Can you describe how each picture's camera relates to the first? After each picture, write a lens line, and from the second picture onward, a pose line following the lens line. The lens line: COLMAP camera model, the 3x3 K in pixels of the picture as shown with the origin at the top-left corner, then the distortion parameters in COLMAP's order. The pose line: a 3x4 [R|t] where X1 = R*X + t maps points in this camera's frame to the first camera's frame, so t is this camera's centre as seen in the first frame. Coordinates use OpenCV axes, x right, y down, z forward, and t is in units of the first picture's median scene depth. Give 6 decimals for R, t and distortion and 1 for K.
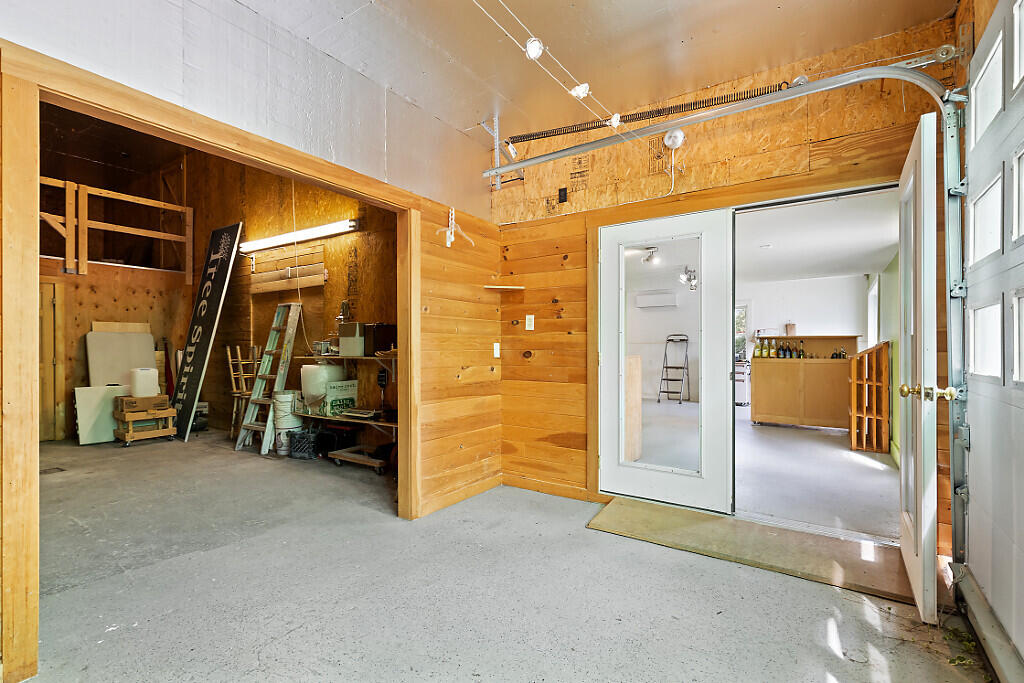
lens RADIAL K [[474.5, 0, 513.2], [0, 474.5, 346.4], [0, 0, 1]] dist [-0.001464, -0.000652]
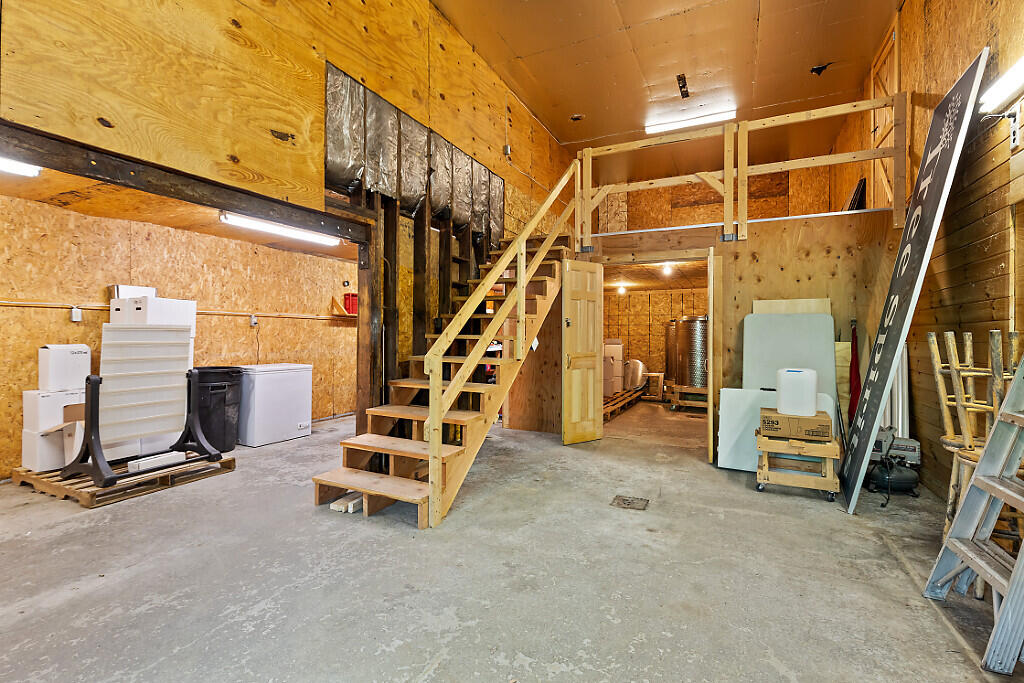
lens RADIAL K [[466.4, 0, 510.1], [0, 466.4, 335.5], [0, 0, 1]] dist [0.000088, -0.000335]
pose [[0.139199, 0.001393, -0.990263, -0.231975], [-0.004176, 0.999991, 0.000820, 0.003419], [0.990256, 0.004021, 0.139203, 0.560538]]
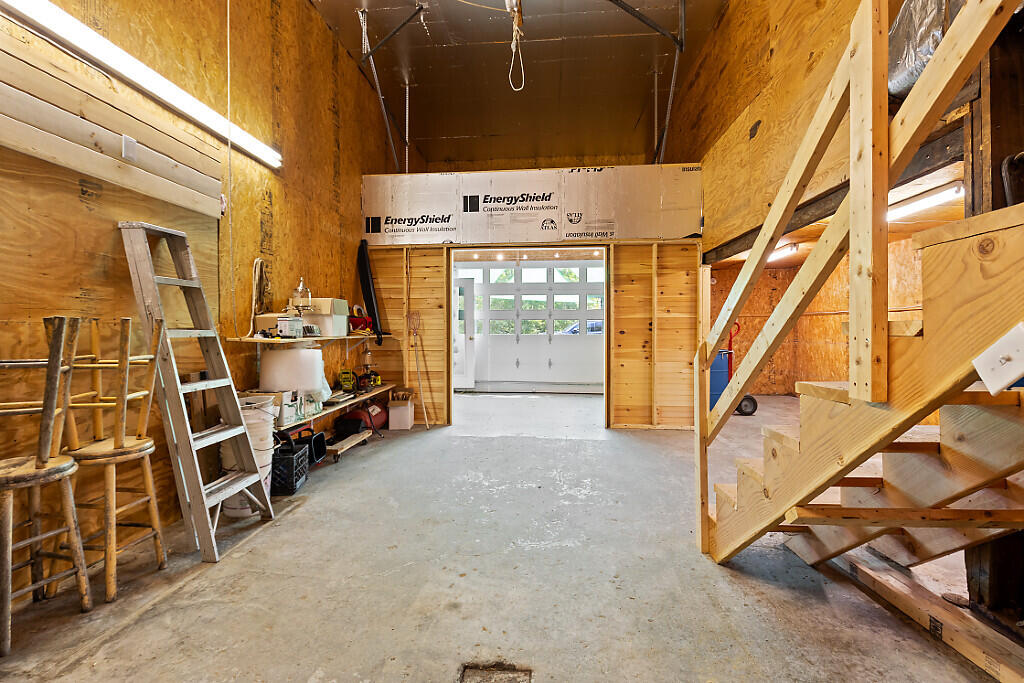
lens RADIAL K [[458.6, 0, 508.5], [0, 458.6, 328.2], [0, 0, 1]] dist [-0.000295, -0.000122]
pose [[-0.485104, 0.007675, 0.874423, -1.002428], [-0.000060, 0.999961, -0.008810, 0.010043], [-0.874457, -0.004327, -0.485084, 0.901653]]
